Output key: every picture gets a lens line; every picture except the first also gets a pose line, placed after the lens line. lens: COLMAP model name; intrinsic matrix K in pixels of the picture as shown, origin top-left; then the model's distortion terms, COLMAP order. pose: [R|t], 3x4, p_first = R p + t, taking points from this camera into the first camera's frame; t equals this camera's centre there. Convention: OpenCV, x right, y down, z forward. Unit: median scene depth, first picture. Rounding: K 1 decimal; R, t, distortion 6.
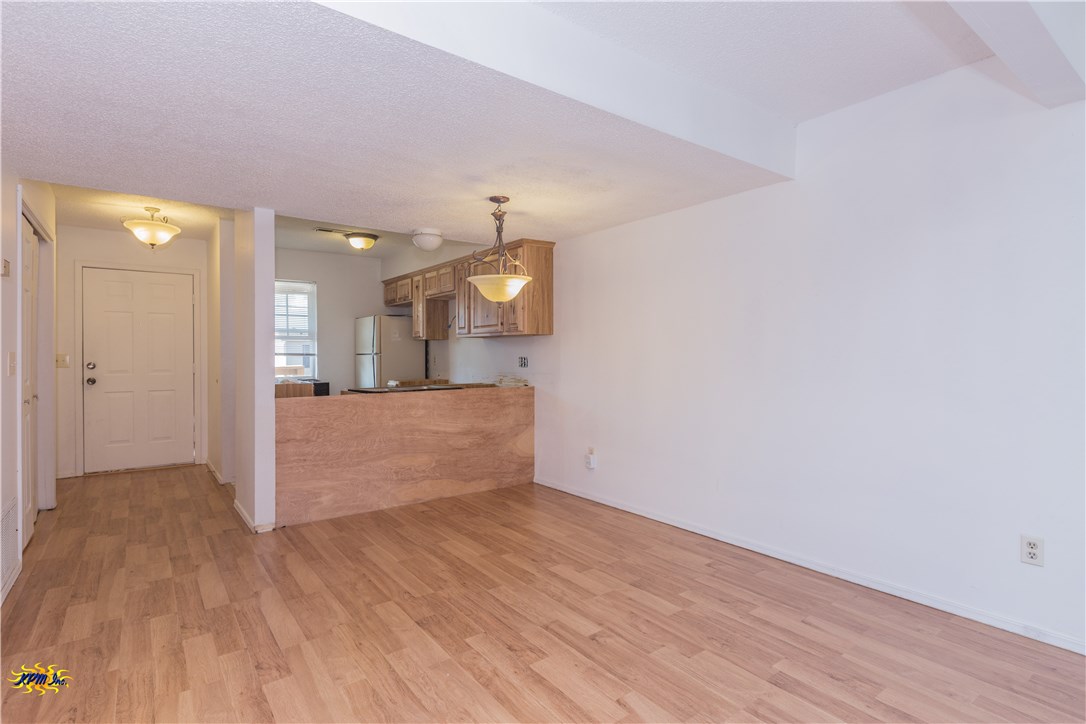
lens RADIAL K [[539.5, 0, 541.4], [0, 539.5, 354.5], [0, 0, 1]] dist [-0.001671, 0.001115]
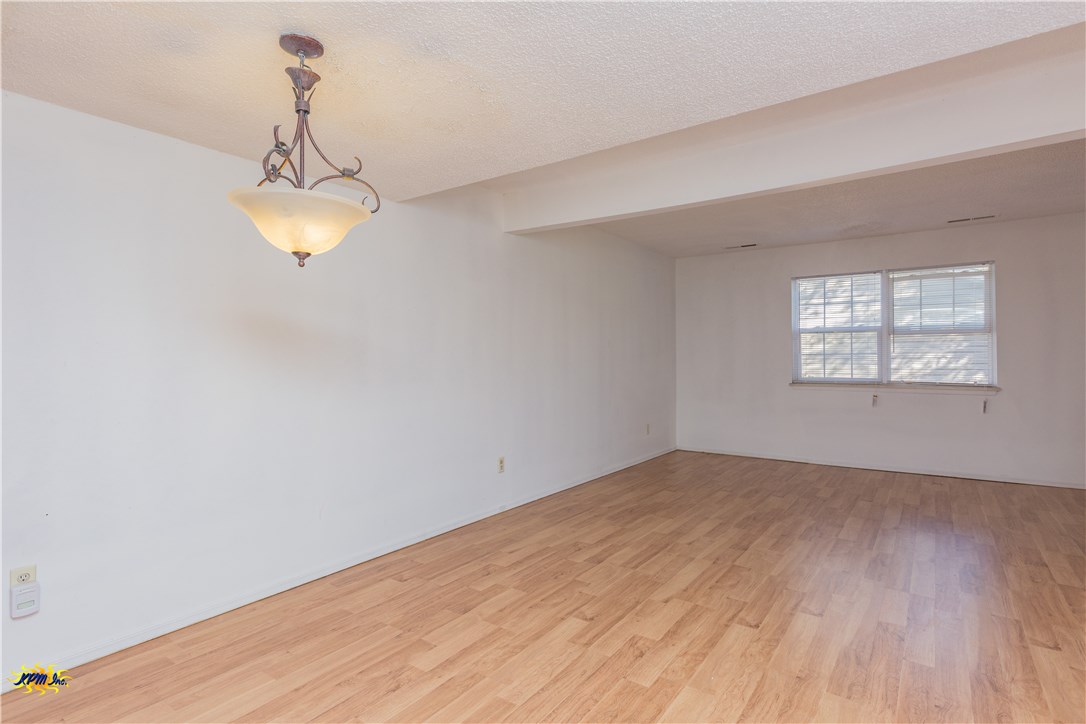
lens RADIAL K [[539.5, 0, 545.7], [0, 539.5, 359.6], [0, 0, 1]] dist [-0.001671, 0.001115]
pose [[-0.299306, 0.002642, 0.954154, -0.532729], [0.005642, 0.999984, -0.000999, 0.001296], [-0.954141, 0.005084, -0.299316, 0.817963]]
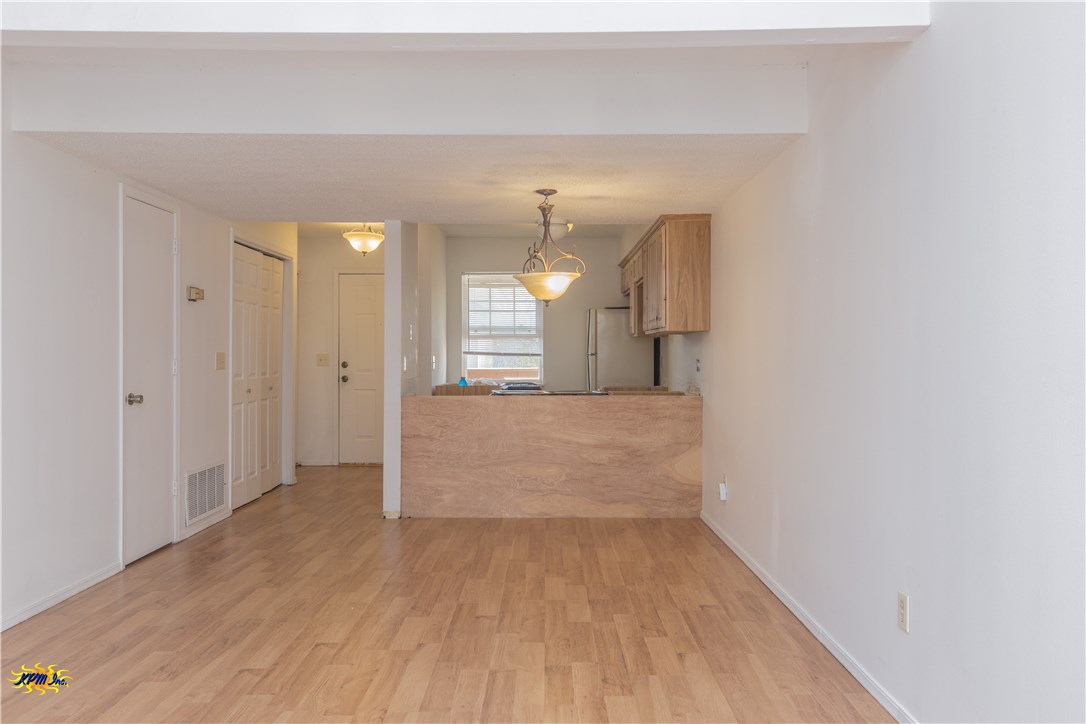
lens RADIAL K [[845.7, 0, 543.9], [0, 845.7, 360.6], [0, 0, 1]] dist [0.010309, 0.002320]
pose [[0.798401, 0.007476, -0.602079, 0.712095], [-0.002586, 0.999956, 0.008987, -0.004616], [0.602120, -0.005618, 0.798386, -0.164171]]
